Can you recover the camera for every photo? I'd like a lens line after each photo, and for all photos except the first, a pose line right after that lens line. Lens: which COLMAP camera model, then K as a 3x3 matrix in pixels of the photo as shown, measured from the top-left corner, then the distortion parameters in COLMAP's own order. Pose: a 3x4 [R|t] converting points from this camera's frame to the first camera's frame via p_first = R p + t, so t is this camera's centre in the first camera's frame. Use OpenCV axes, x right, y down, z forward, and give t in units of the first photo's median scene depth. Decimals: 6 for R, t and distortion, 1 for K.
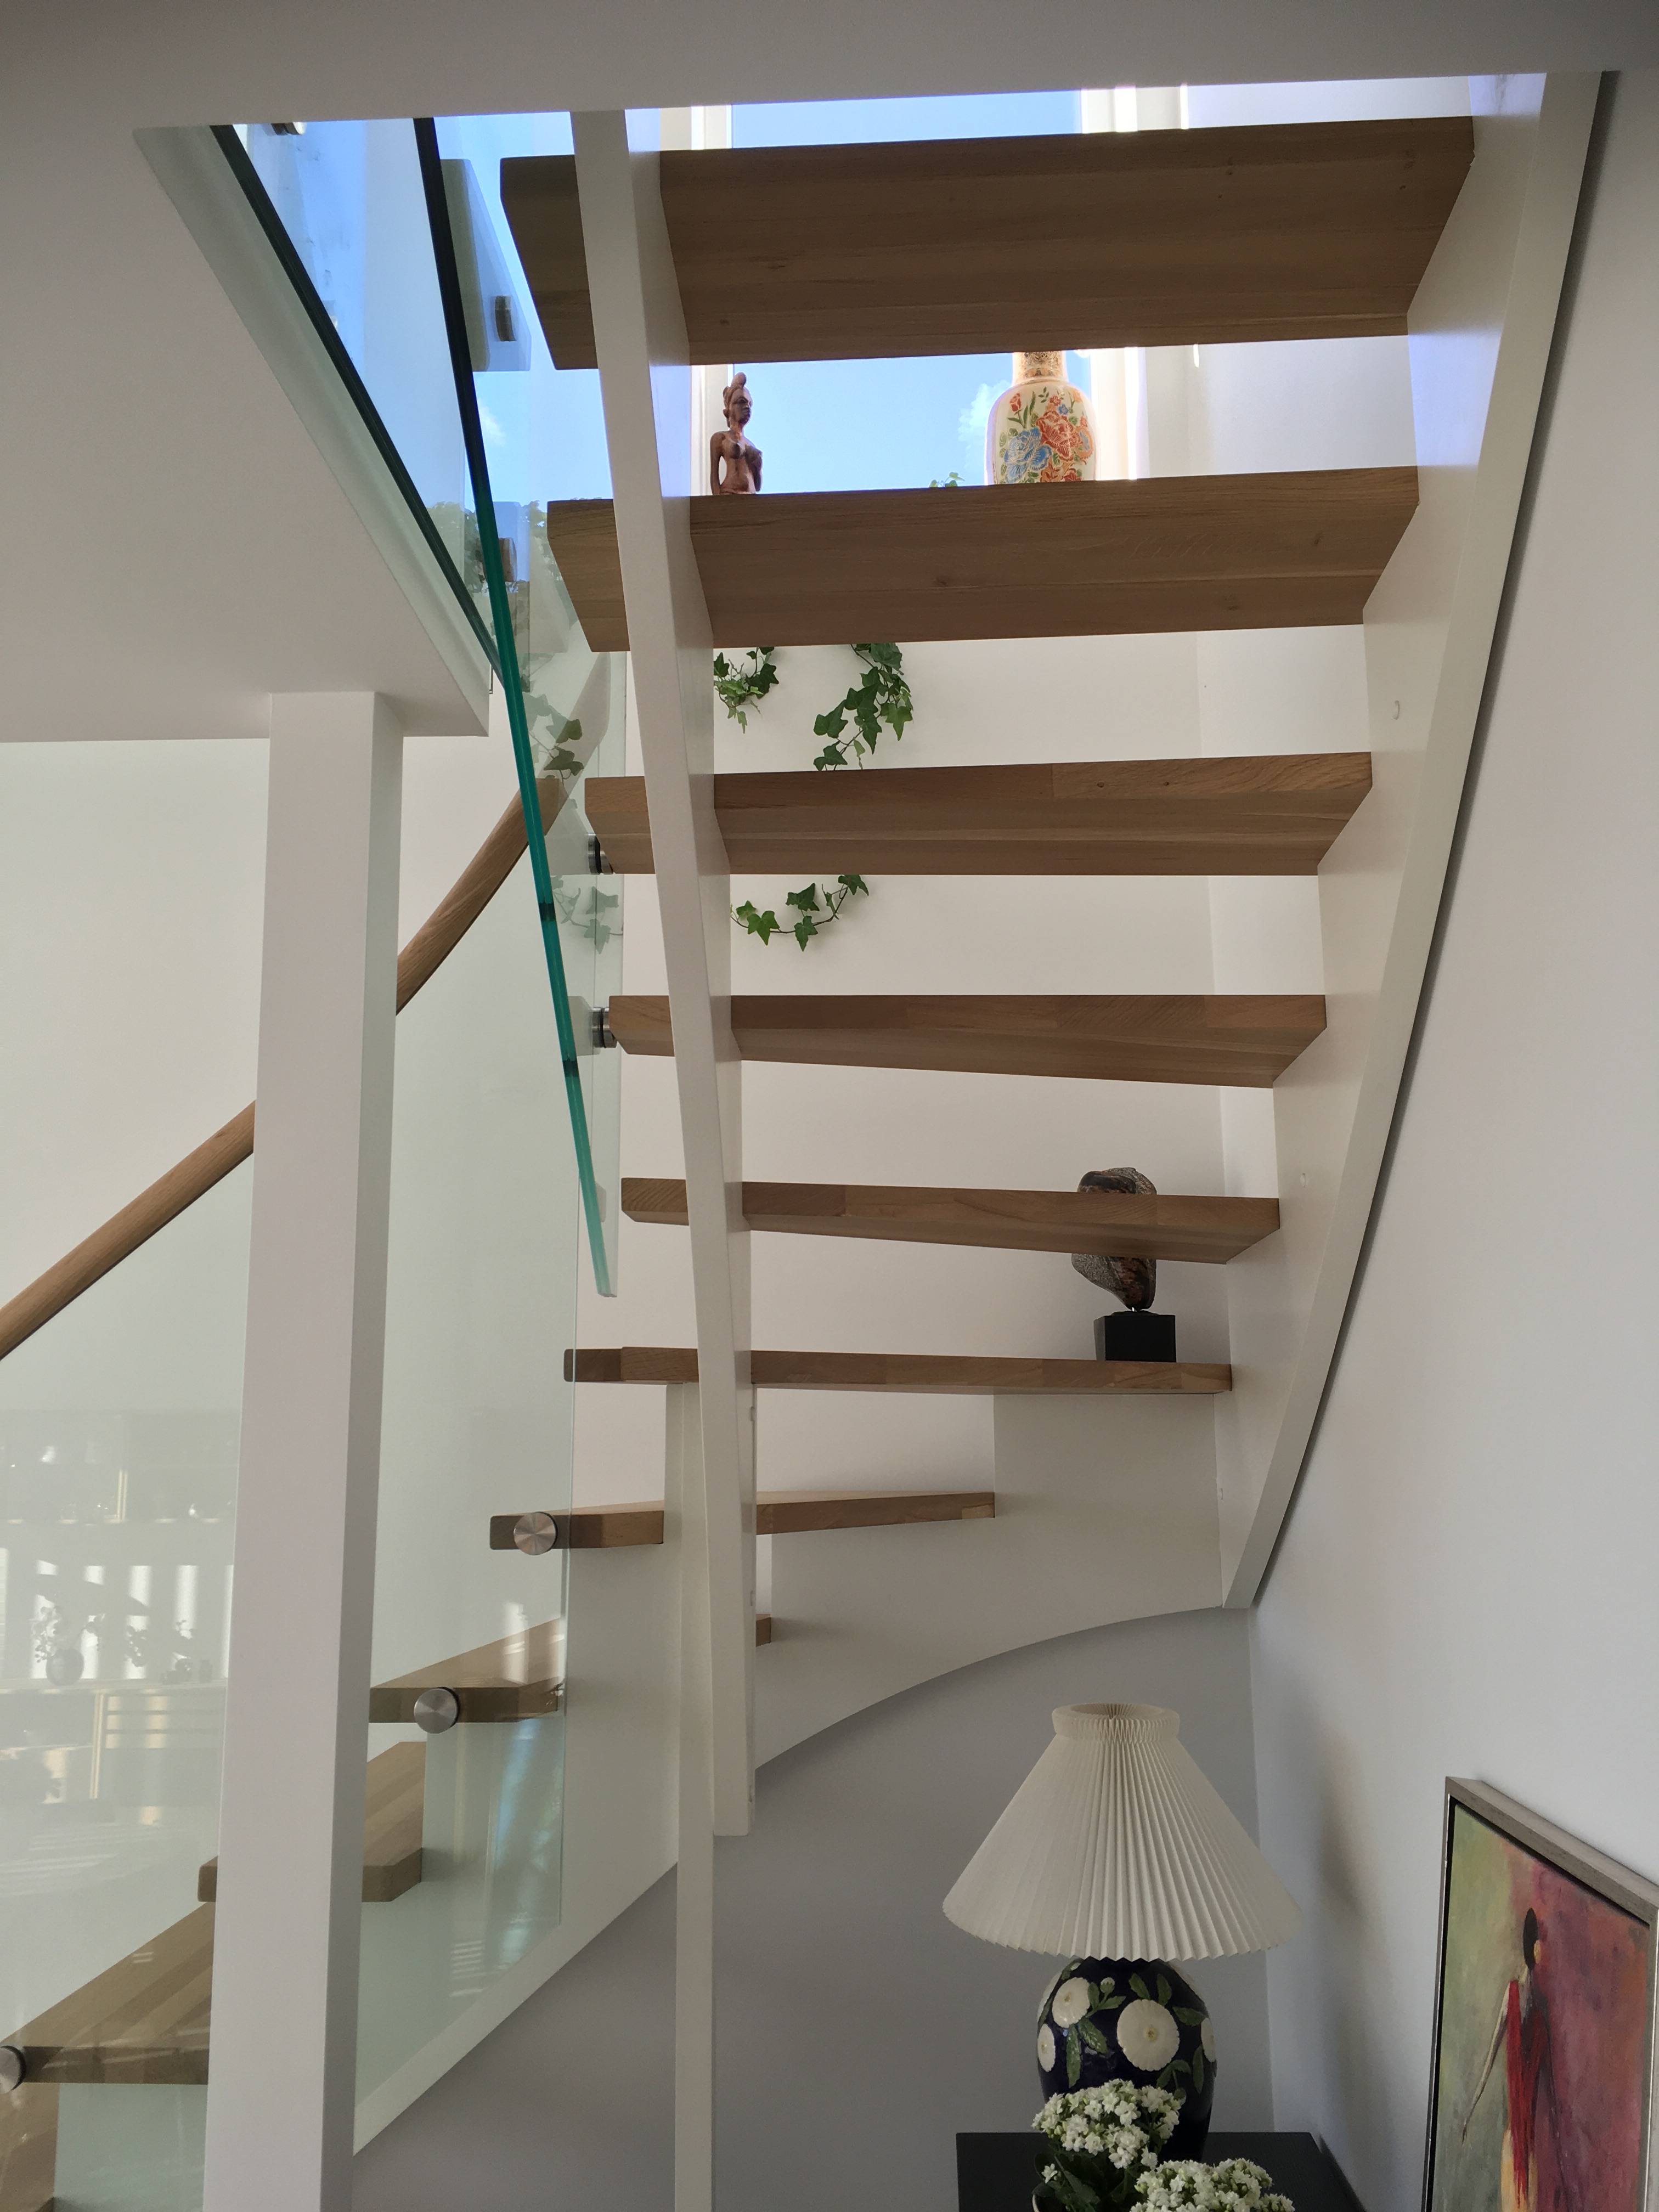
lens RADIAL K [[1894.7, 0, 825.0], [0, 1894.7, 1120.2], [0, 0, 1]] dist [0.098106, -0.149179]
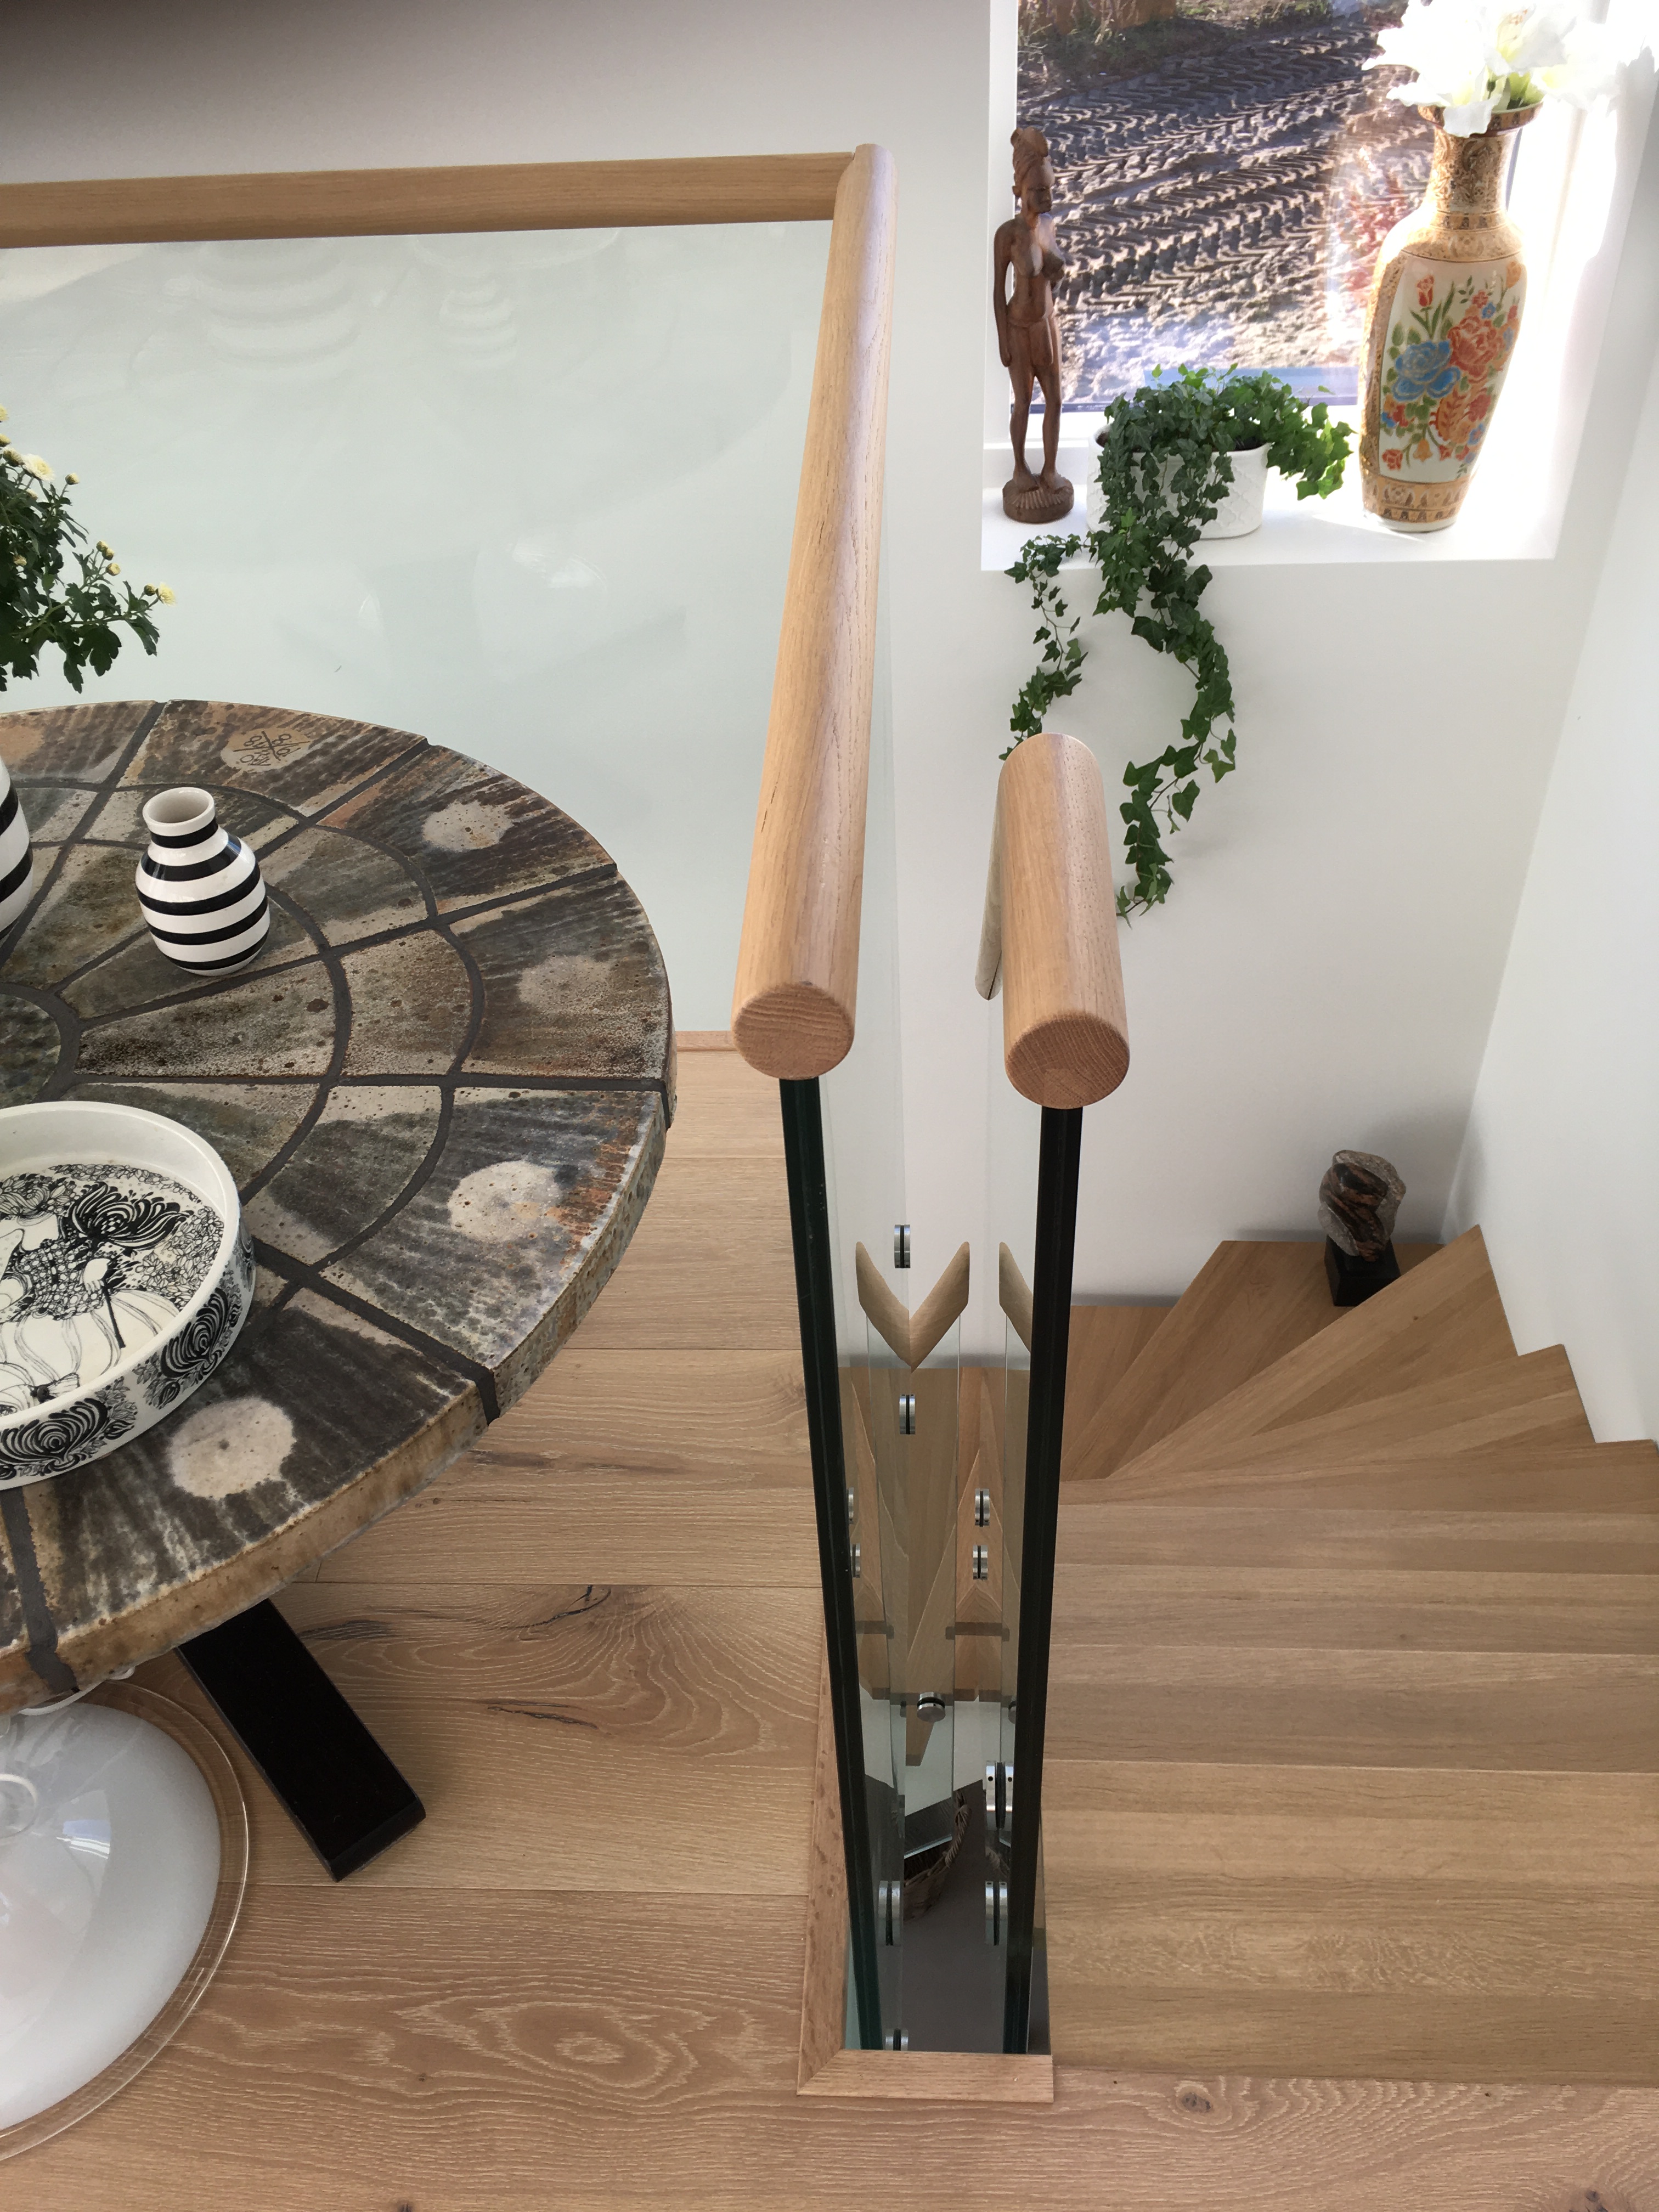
lens RADIAL K [[1894.7, 0, 825.0], [0, 1894.7, 1120.2], [0, 0, 1]] dist [0.098106, -0.149179]
pose [[0.999385, -0.018531, -0.029770, -0.166876], [0.034806, 0.627569, 0.777783, -1.094566], [0.004270, -0.778341, 0.627828, 0.411427]]
